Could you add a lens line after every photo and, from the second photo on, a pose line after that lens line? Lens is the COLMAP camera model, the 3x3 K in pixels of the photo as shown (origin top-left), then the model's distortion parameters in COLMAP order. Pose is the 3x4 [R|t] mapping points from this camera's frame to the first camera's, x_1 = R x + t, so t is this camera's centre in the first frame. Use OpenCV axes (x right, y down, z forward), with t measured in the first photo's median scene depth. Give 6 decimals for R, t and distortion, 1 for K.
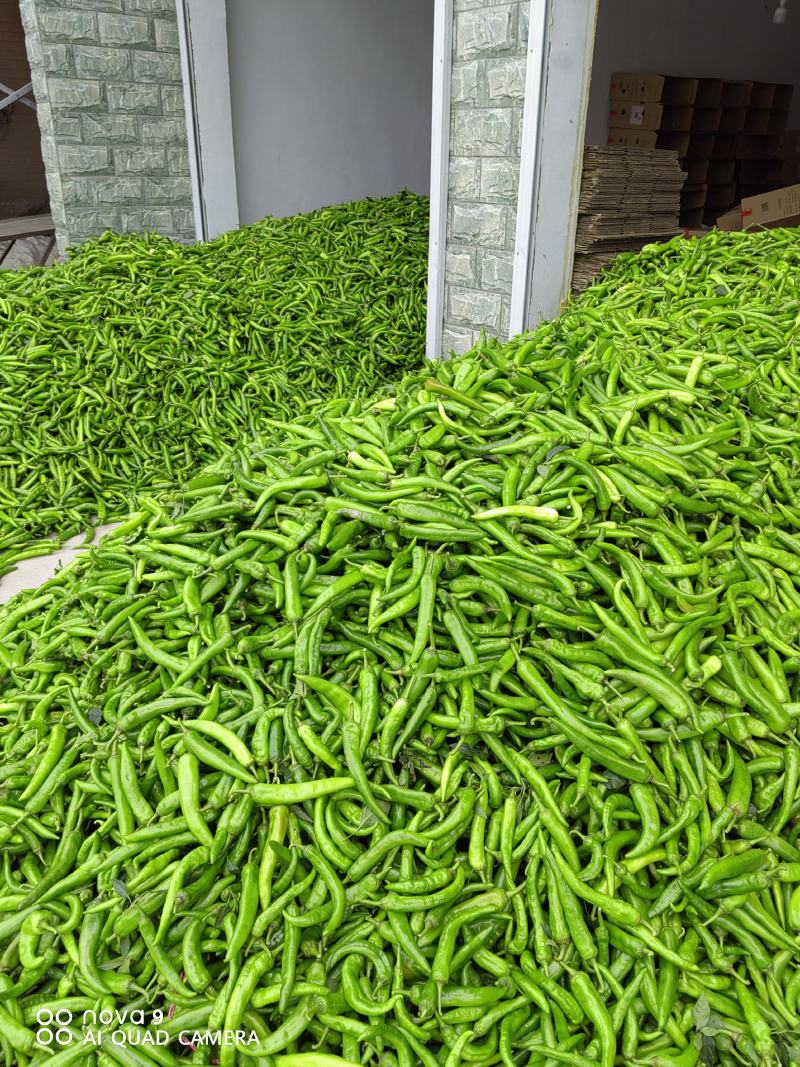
lens RADIAL K [[826.3, 0, 398.7], [0, 826.3, 530.8], [0, 0, 1]] dist [0.000242, -0.004065]
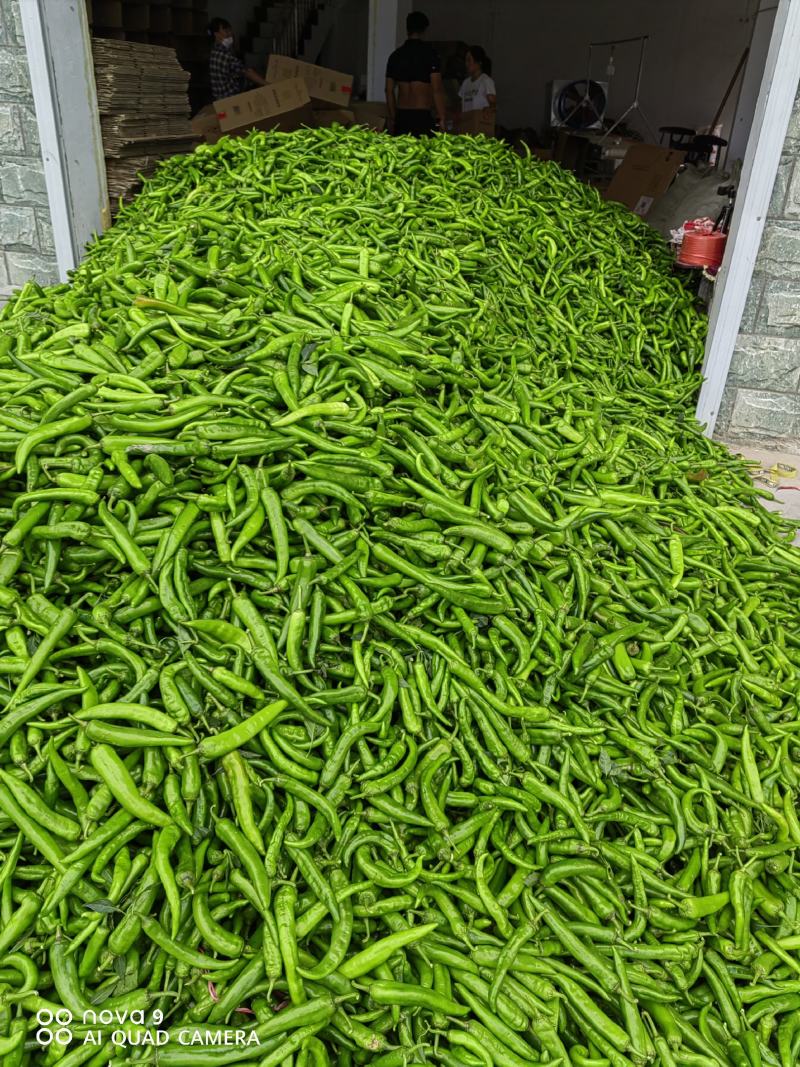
lens RADIAL K [[826.3, 0, 394.9], [0, 826.3, 528.5], [0, 0, 1]] dist [0.000242, -0.004065]
pose [[0.814130, -0.256786, 0.520821, -0.312199], [0.206320, 0.966304, 0.153914, -0.017826], [-0.542794, -0.017850, 0.839676, 0.075488]]
